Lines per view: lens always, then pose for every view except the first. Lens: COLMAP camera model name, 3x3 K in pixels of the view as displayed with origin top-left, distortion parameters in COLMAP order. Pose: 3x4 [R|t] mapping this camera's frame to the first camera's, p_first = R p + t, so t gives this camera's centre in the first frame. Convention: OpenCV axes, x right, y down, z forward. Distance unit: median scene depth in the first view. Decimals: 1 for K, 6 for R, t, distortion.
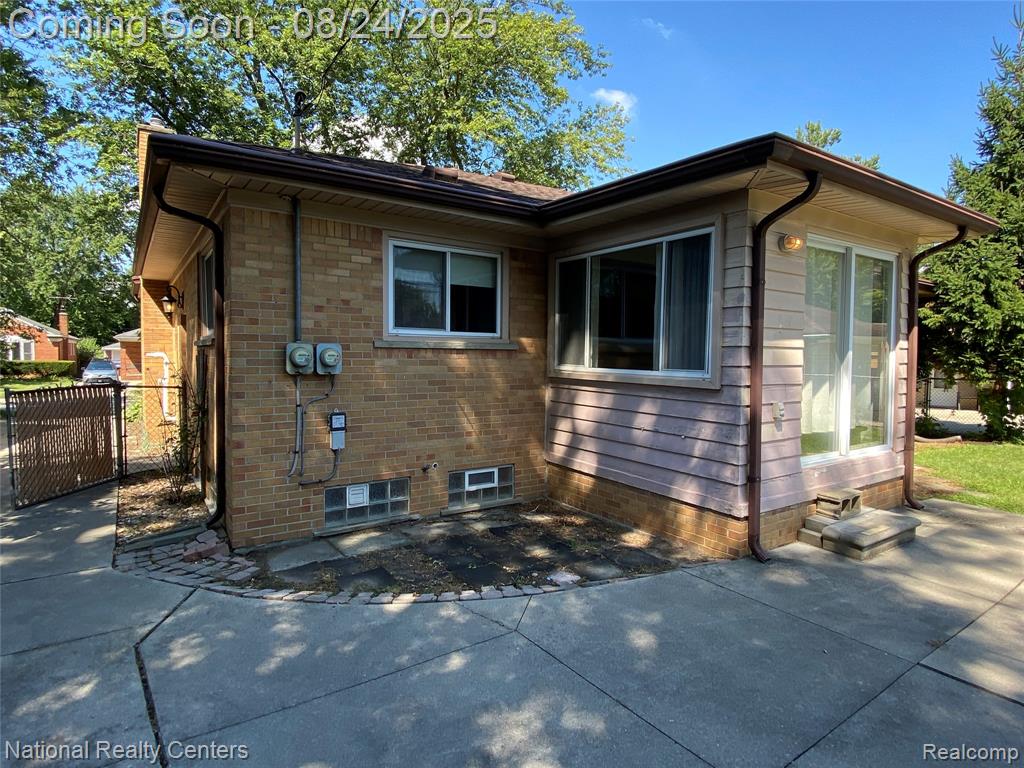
lens RADIAL K [[562.7, 0, 520.9], [0, 562.7, 383.3], [0, 0, 1]] dist [0.026170, -0.014593]
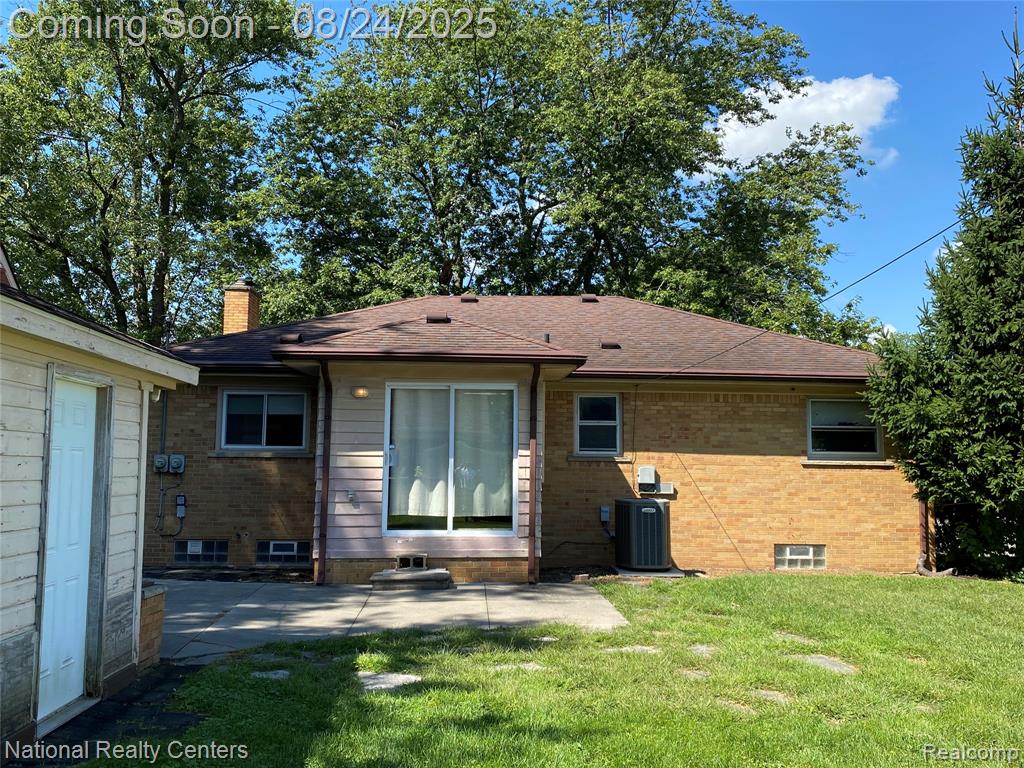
lens RADIAL K [[968.0, 0, 506.2], [0, 968.0, 379.6], [0, 0, 1]] dist [0.029339, 0.000000]
pose [[0.853245, -0.046905, -0.519397, 1.897512], [-0.028685, 0.990218, -0.136546, 0.072590], [0.520722, 0.131406, 0.843553, -0.938848]]
